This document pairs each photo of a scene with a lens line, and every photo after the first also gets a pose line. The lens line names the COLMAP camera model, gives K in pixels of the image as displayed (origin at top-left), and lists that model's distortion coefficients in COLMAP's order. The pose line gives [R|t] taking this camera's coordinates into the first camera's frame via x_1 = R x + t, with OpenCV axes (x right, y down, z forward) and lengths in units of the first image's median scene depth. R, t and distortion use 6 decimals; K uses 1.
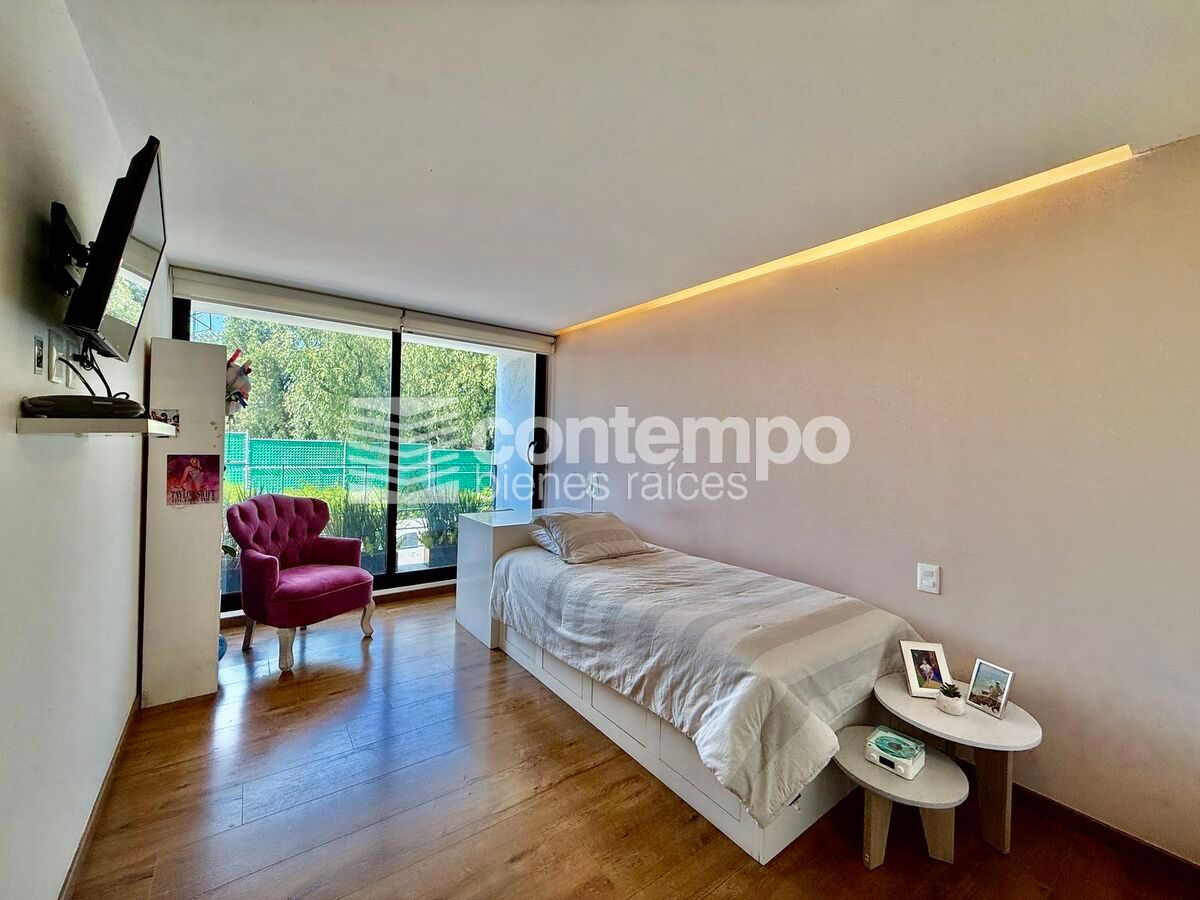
lens RADIAL K [[478.2, 0, 600.0], [0, 478.2, 450.0], [0, 0, 1]] dist [-0.000944, 0.000936]
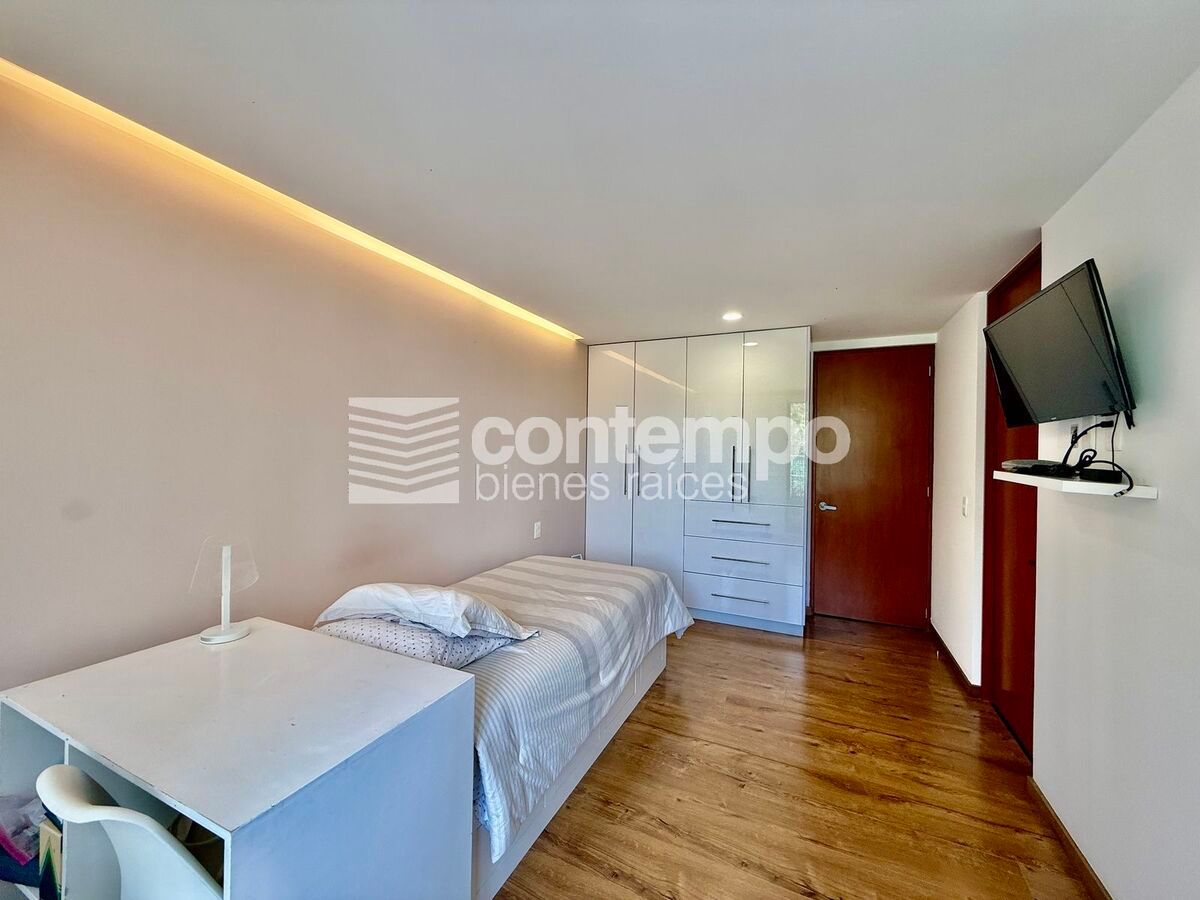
lens RADIAL K [[478.2, 0, 600.0], [0, 478.2, 450.0], [0, 0, 1]] dist [-0.000944, 0.000936]
pose [[-0.469924, -0.038517, 0.881866, -0.958046], [-0.029028, 0.999181, 0.028173, -0.080900], [-0.882229, -0.012360, -0.470657, 1.642440]]
